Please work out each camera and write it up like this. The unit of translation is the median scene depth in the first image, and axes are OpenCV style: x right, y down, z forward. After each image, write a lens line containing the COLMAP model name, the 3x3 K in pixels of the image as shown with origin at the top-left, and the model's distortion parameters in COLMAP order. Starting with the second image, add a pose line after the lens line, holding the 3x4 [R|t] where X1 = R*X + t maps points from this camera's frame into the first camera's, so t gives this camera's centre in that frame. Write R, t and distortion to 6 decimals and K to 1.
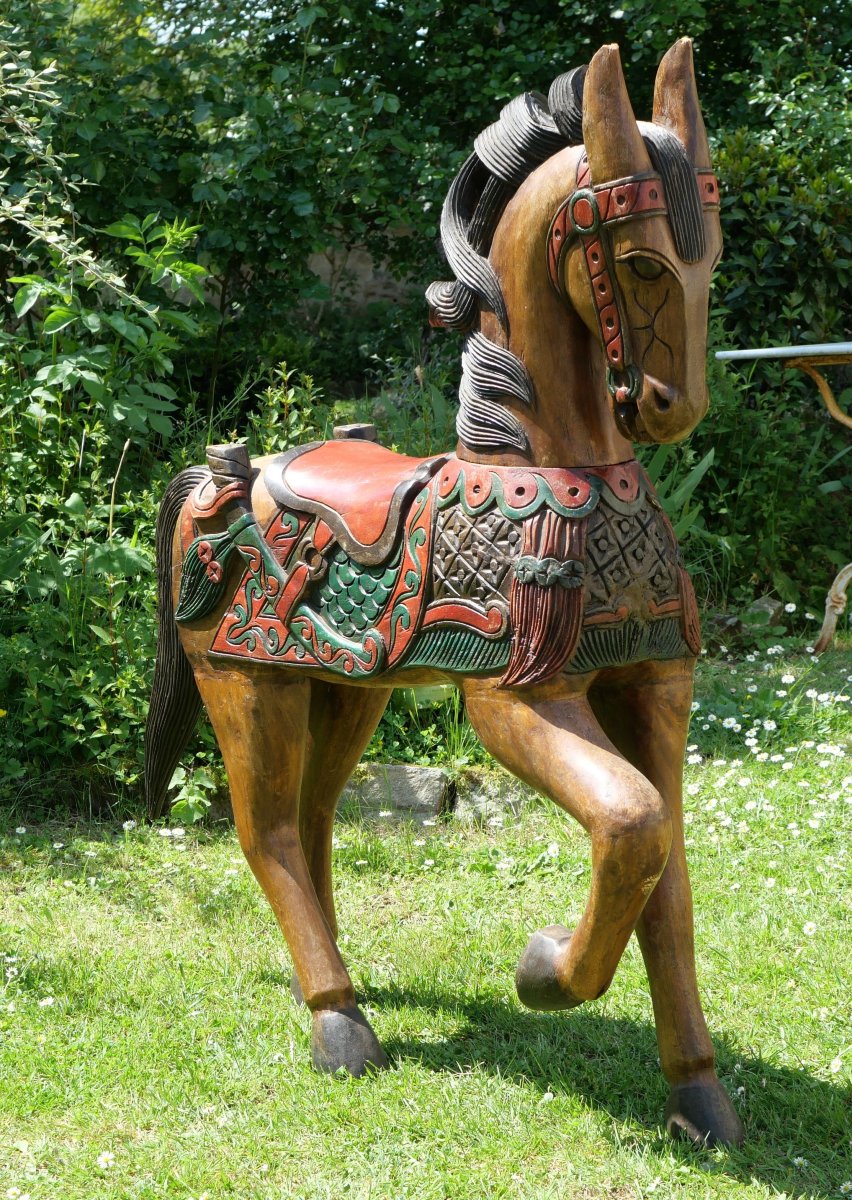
lens RADIAL K [[2841.5, 0, 426.0], [0, 2841.5, 600.0], [0, 0, 1]] dist [0.021411, 0.117631]
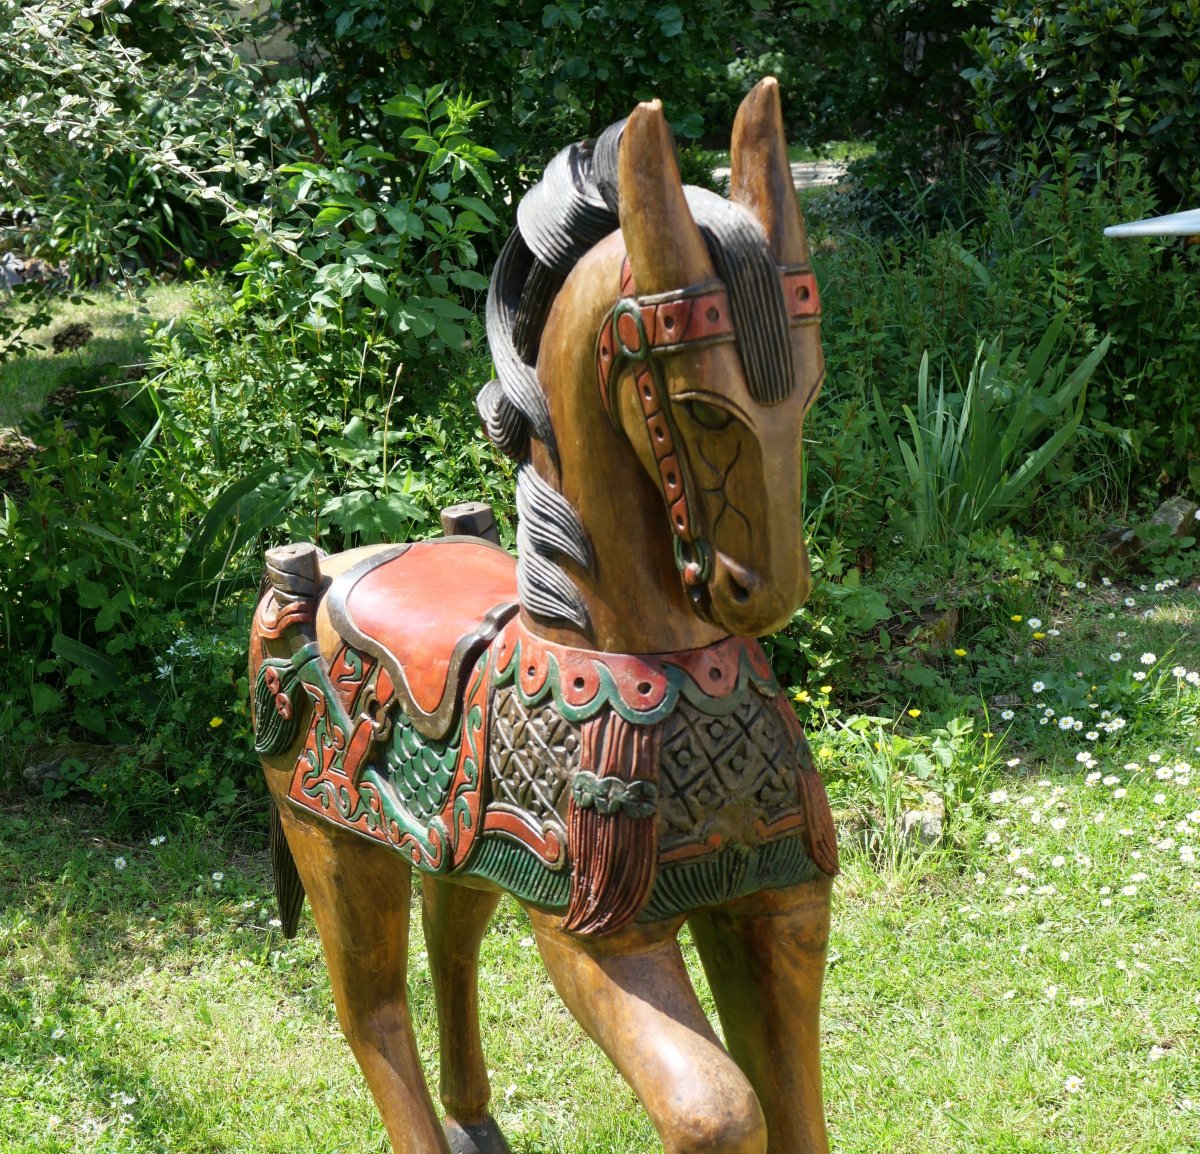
lens RADIAL K [[2794.4, 0, 599.4], [0, 2794.4, 795.6], [0, 0, 1]] dist [0.006235, 0.264212]
pose [[0.989351, 0.007556, -0.145353, 0.144919], [0.018805, 0.983646, 0.179129, -0.140047], [0.144329, -0.179955, 0.973029, 0.265766]]
